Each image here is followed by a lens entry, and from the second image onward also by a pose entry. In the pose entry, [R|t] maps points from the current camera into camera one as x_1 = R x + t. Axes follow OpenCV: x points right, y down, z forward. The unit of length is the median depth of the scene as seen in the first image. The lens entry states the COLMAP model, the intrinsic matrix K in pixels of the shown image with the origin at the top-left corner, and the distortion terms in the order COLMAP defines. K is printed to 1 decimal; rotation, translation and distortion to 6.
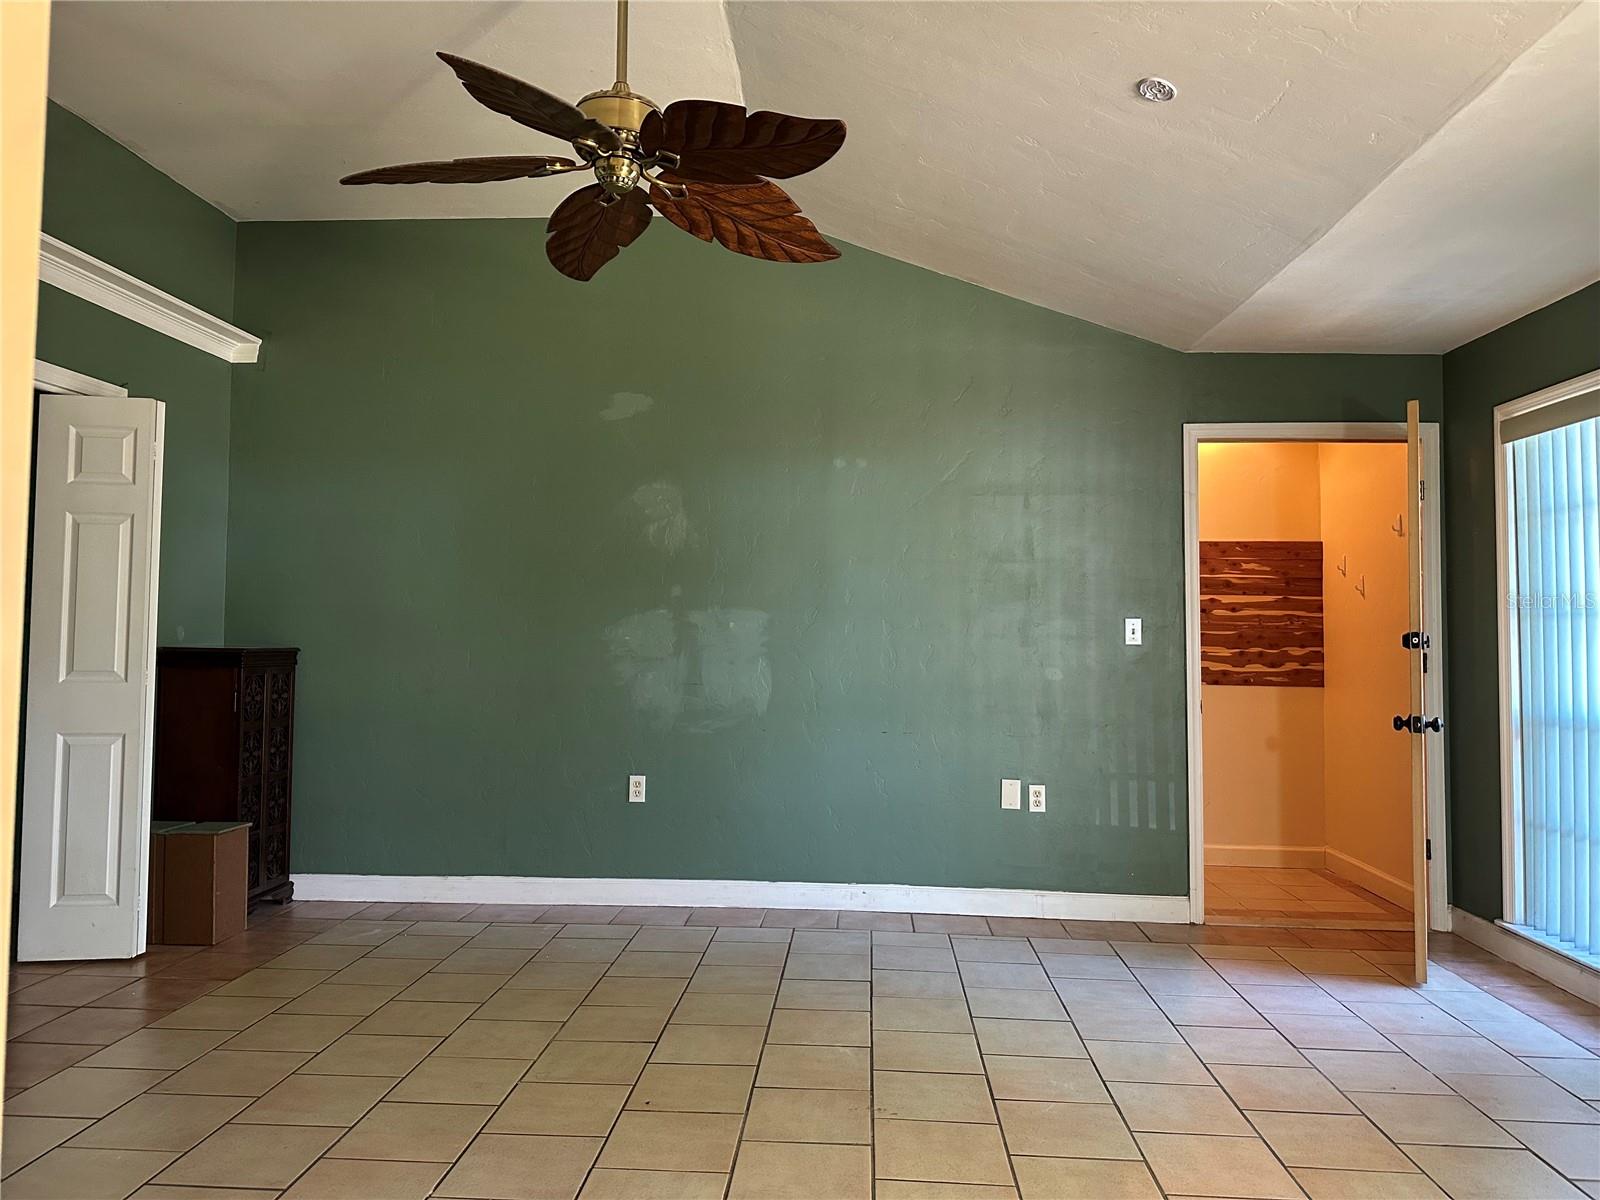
lens RADIAL K [[1127.3, 0, 809.8], [0, 1127.3, 593.9], [0, 0, 1]] dist [0.006896, -0.002875]
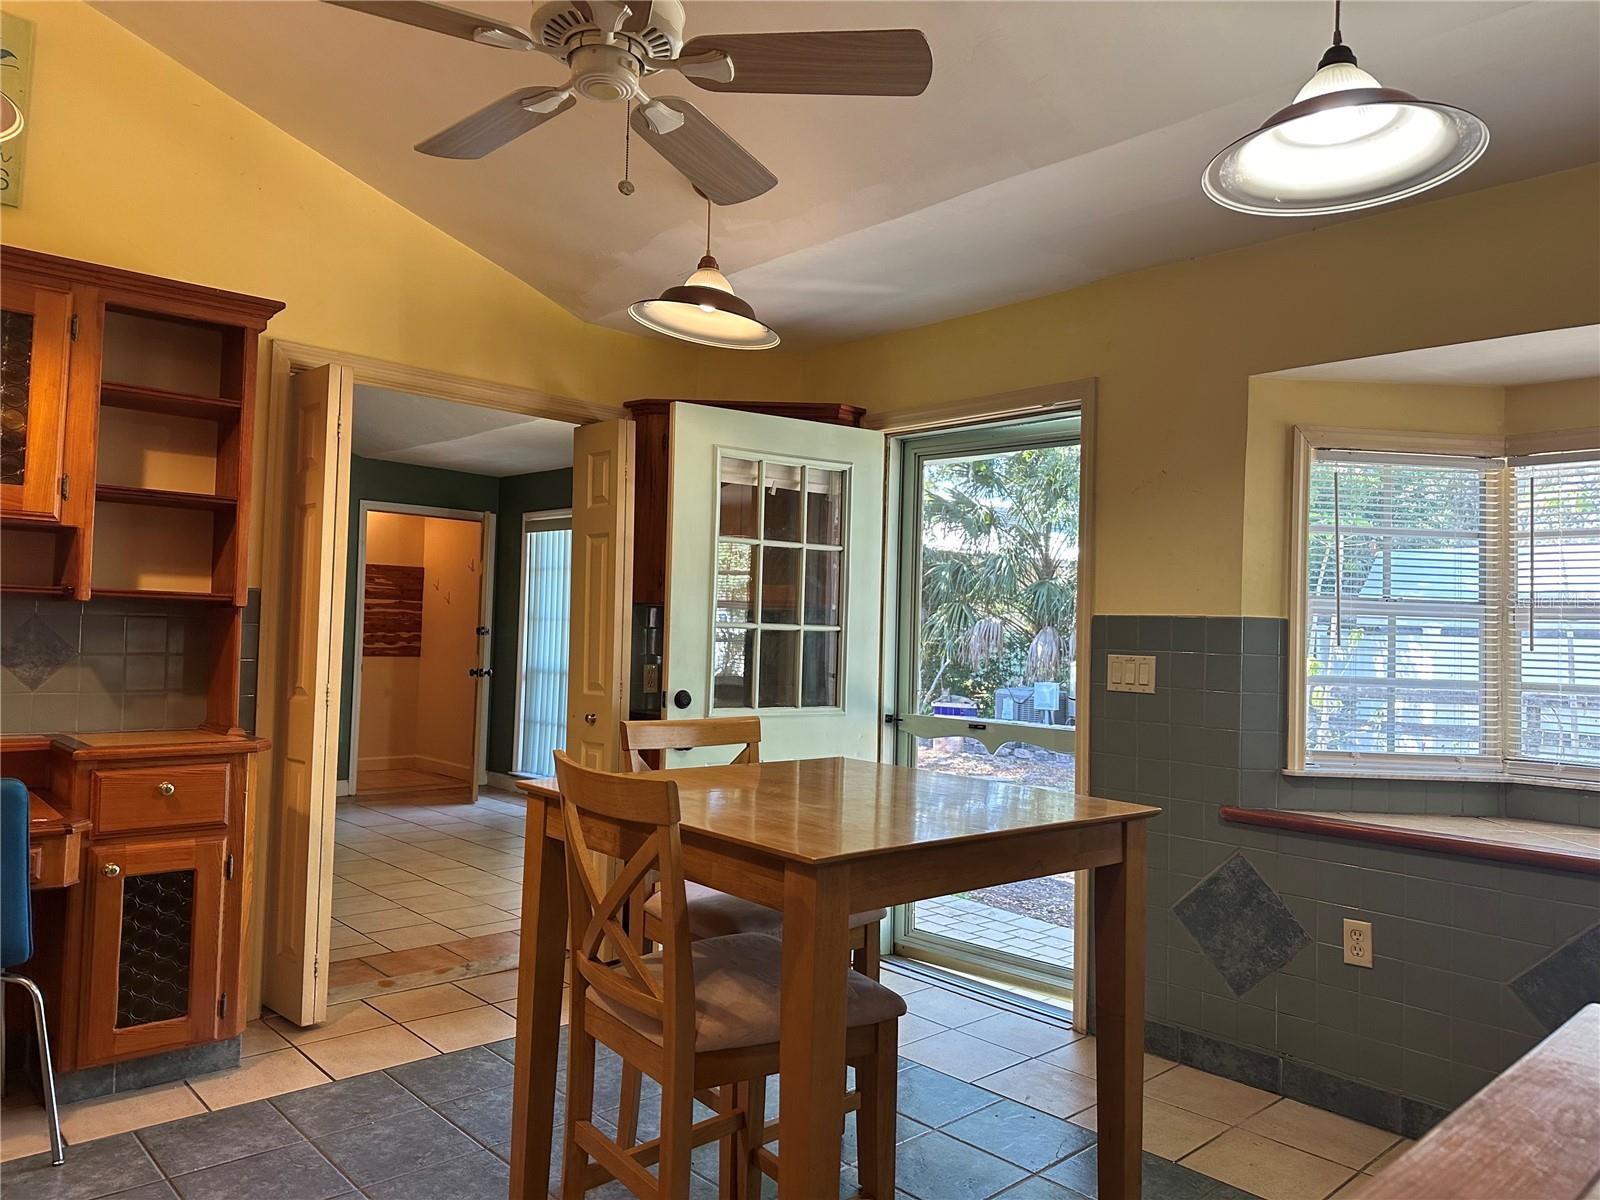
lens RADIAL K [[1127.3, 0, 804.9], [0, 1127.3, 592.0], [0, 0, 1]] dist [0.006896, -0.002875]
pose [[0.687331, 0.046200, 0.724874, -0.472603], [-0.056185, 0.998367, -0.010357, -0.034442], [-0.724168, -0.033609, 0.688804, -0.709994]]
